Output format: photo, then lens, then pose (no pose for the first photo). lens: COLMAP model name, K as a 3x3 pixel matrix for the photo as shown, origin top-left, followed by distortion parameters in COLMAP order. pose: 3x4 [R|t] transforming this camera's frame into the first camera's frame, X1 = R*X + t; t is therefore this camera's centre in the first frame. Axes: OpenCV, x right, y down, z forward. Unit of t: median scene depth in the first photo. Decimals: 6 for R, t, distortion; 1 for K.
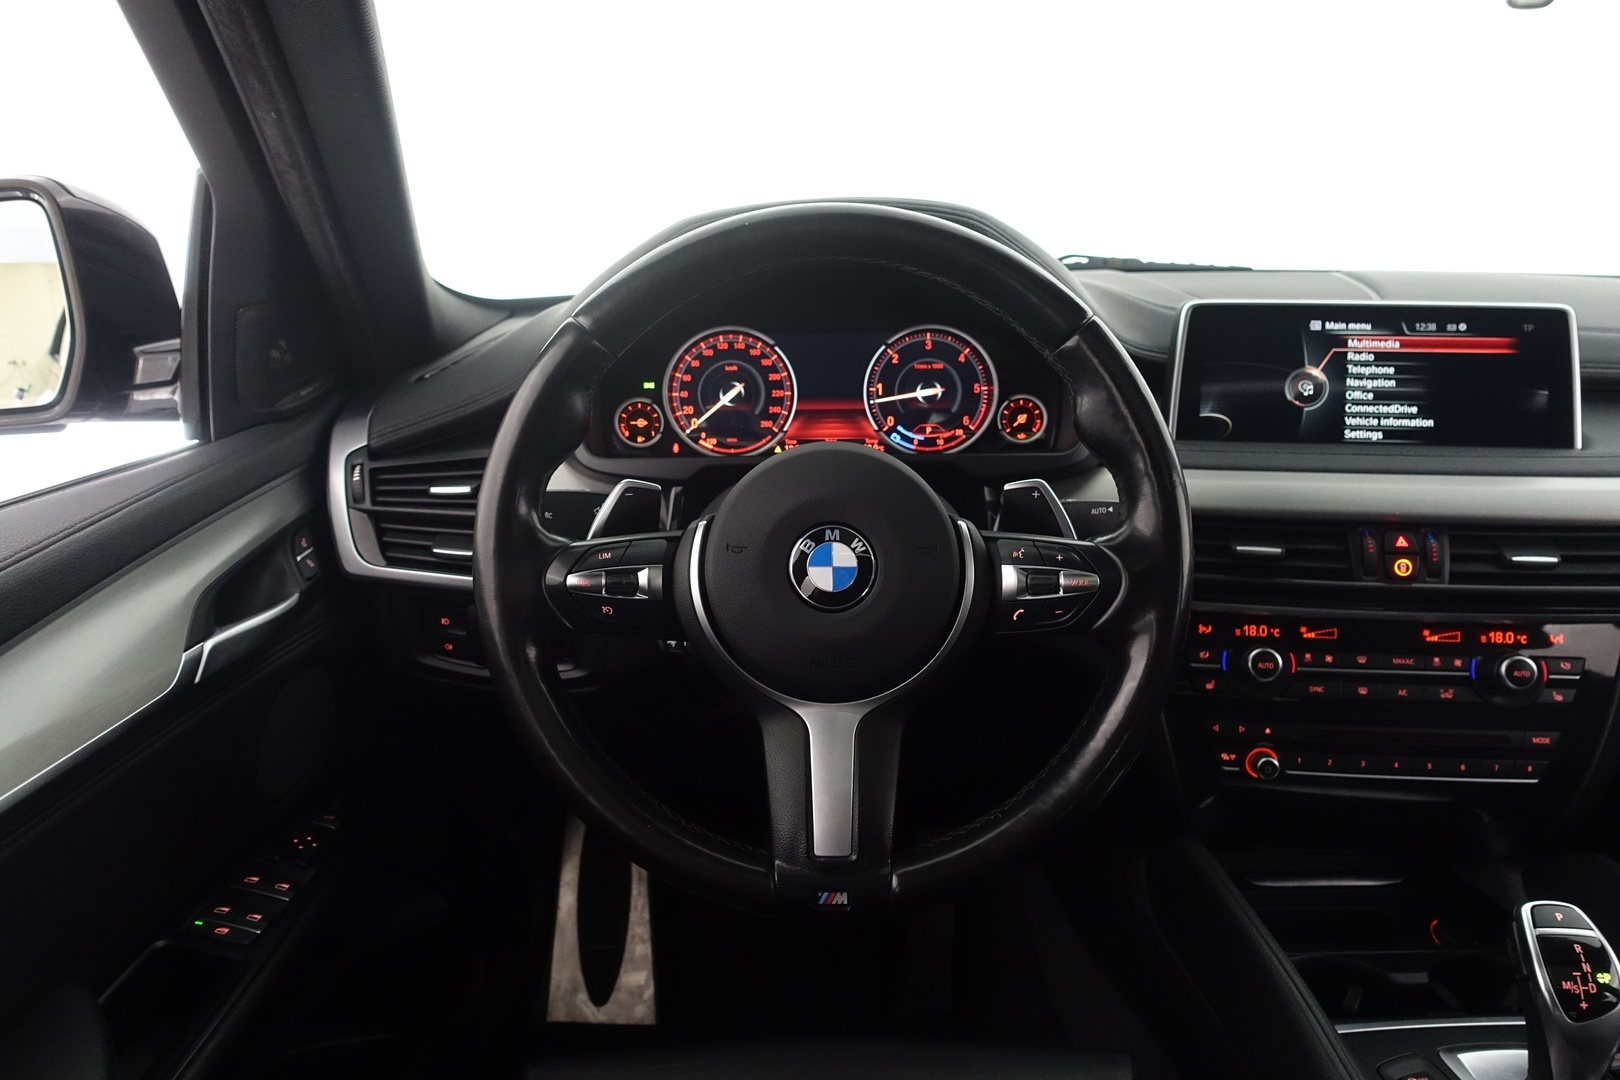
lens RADIAL K [[1097.1, 0, 816.2], [0, 1097.1, 541.8], [0, 0, 1]] dist [-0.001358, -0.000642]
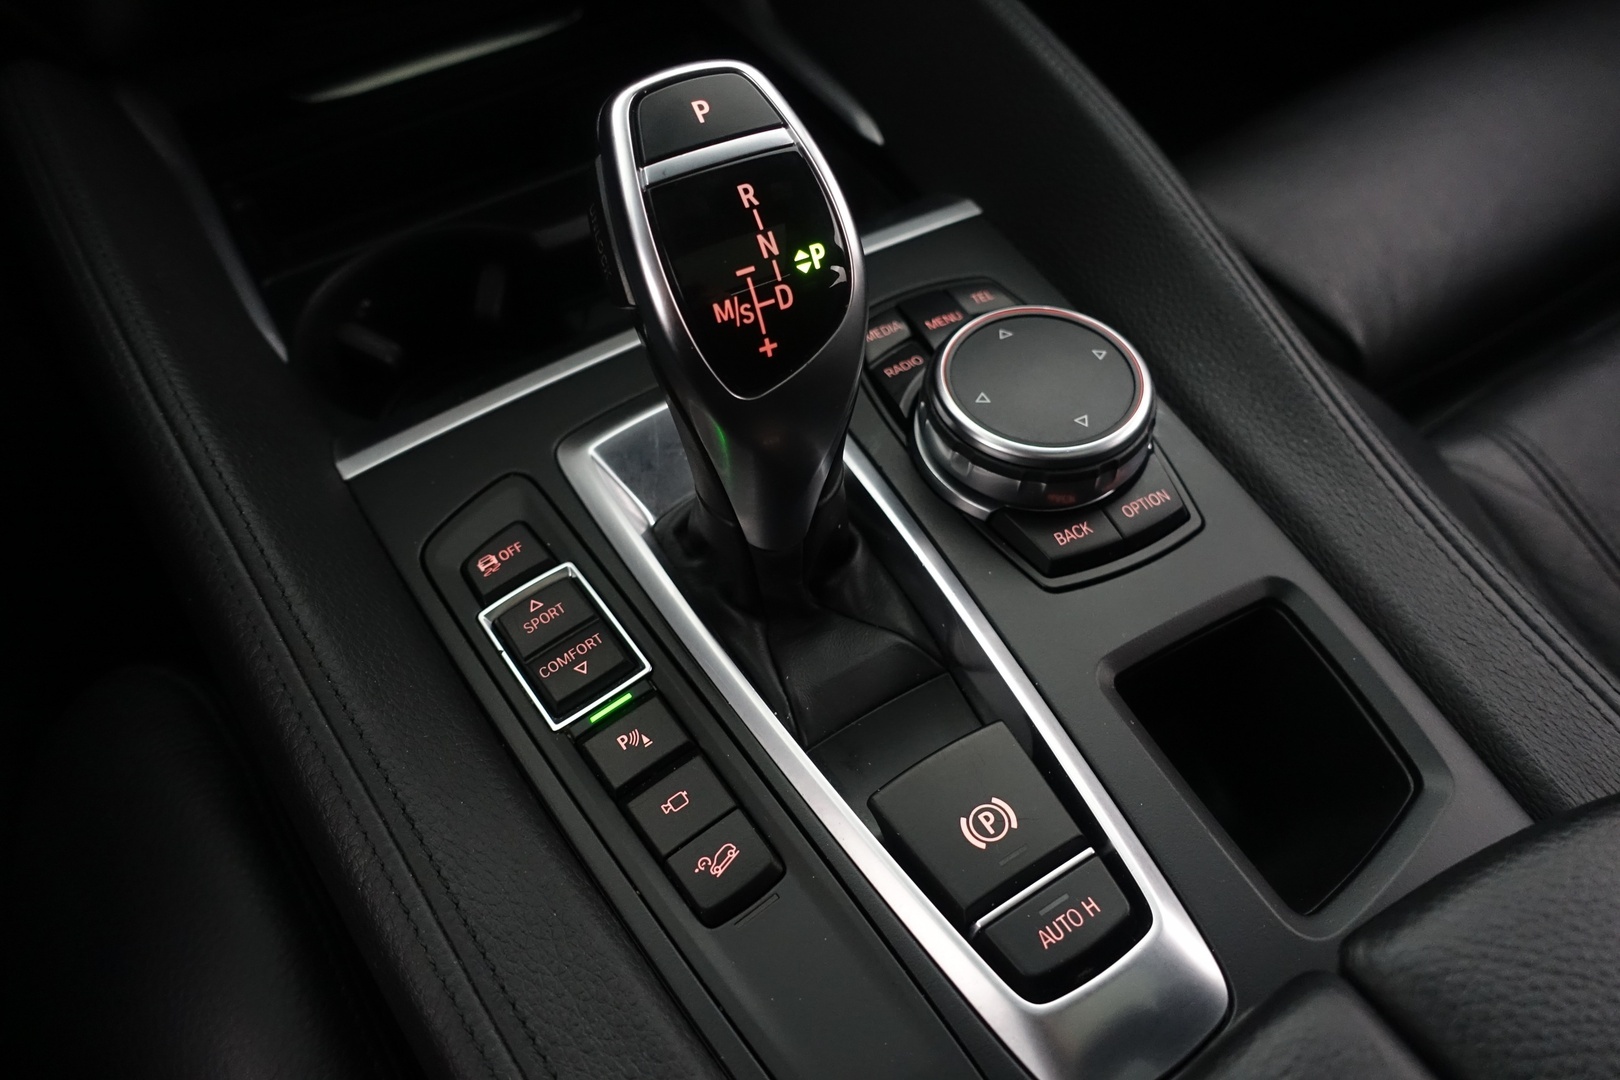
lens RADIAL K [[1097.1, 0, 809.7], [0, 1097.1, 538.7], [0, 0, 1]] dist [-0.001358, -0.000642]
pose [[0.860485, -0.409140, 0.303597, 0.400345], [0.100217, 0.720185, 0.686506, 0.149537], [-0.499523, -0.560302, 0.660711, 0.495500]]
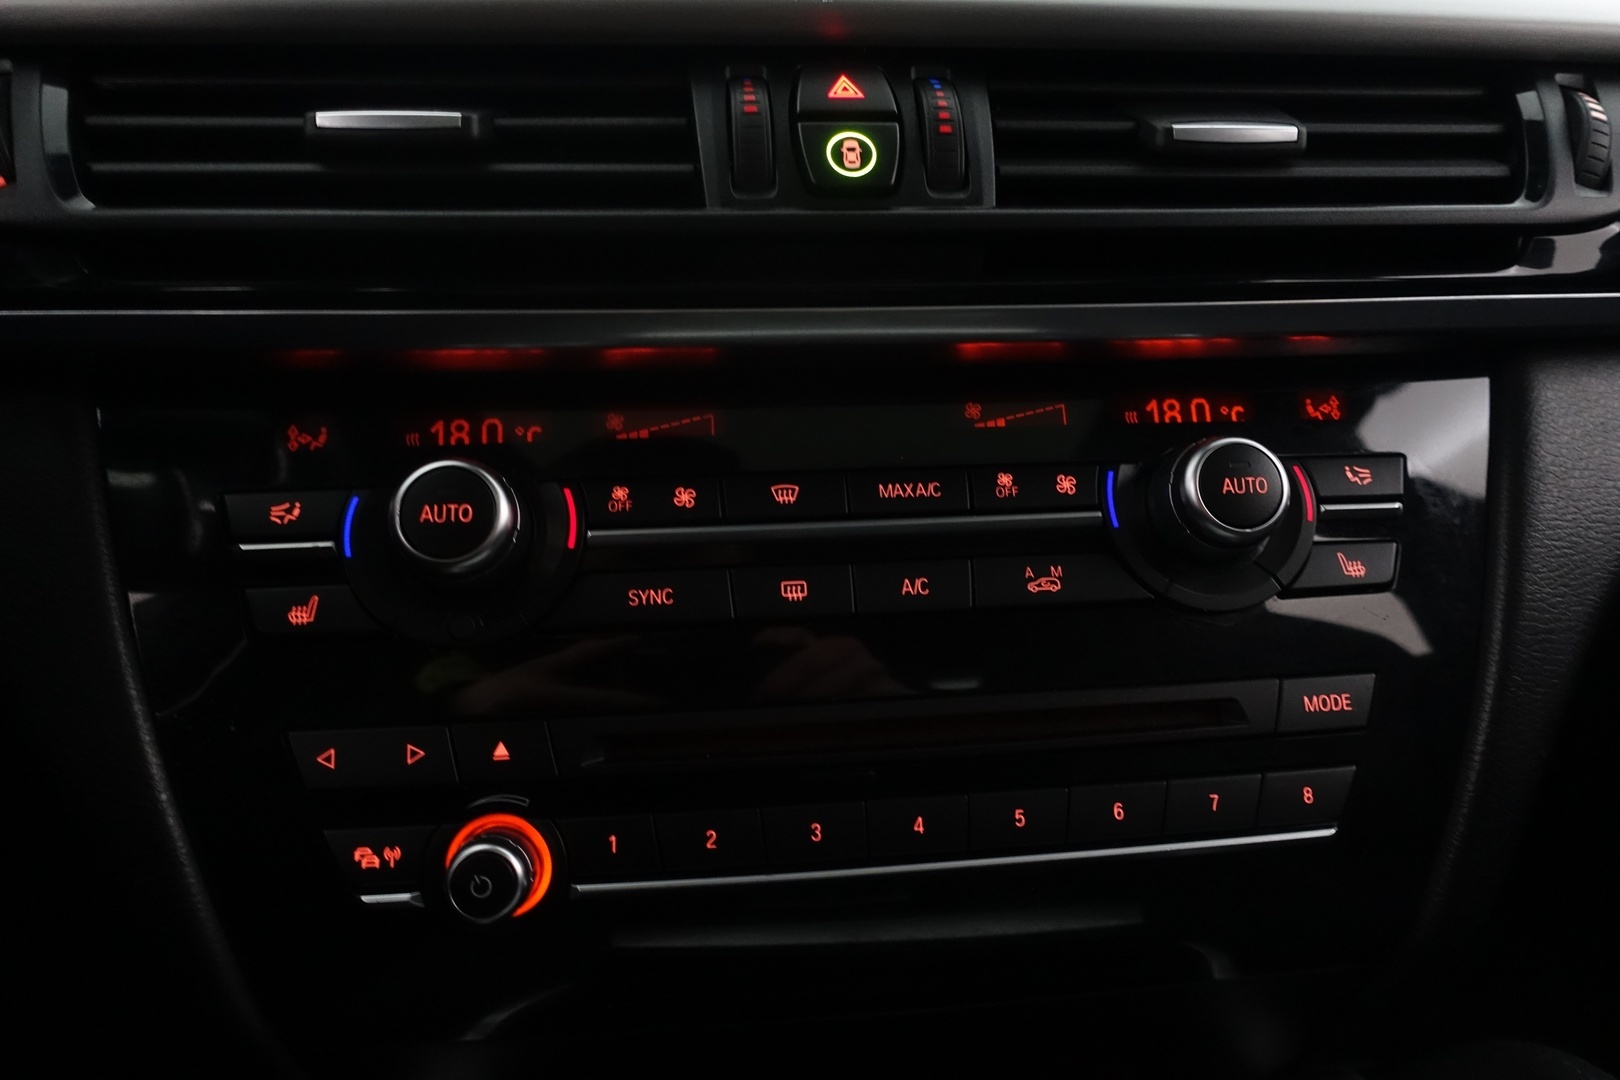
lens RADIAL K [[1097.1, 0, 813.5], [0, 1097.1, 542.8], [0, 0, 1]] dist [-0.001358, -0.000642]
pose [[0.978001, -0.042284, 0.204268, 0.431700], [0.074659, 0.985326, -0.153490, 0.167028], [-0.194780, 0.165364, 0.966807, 0.682016]]
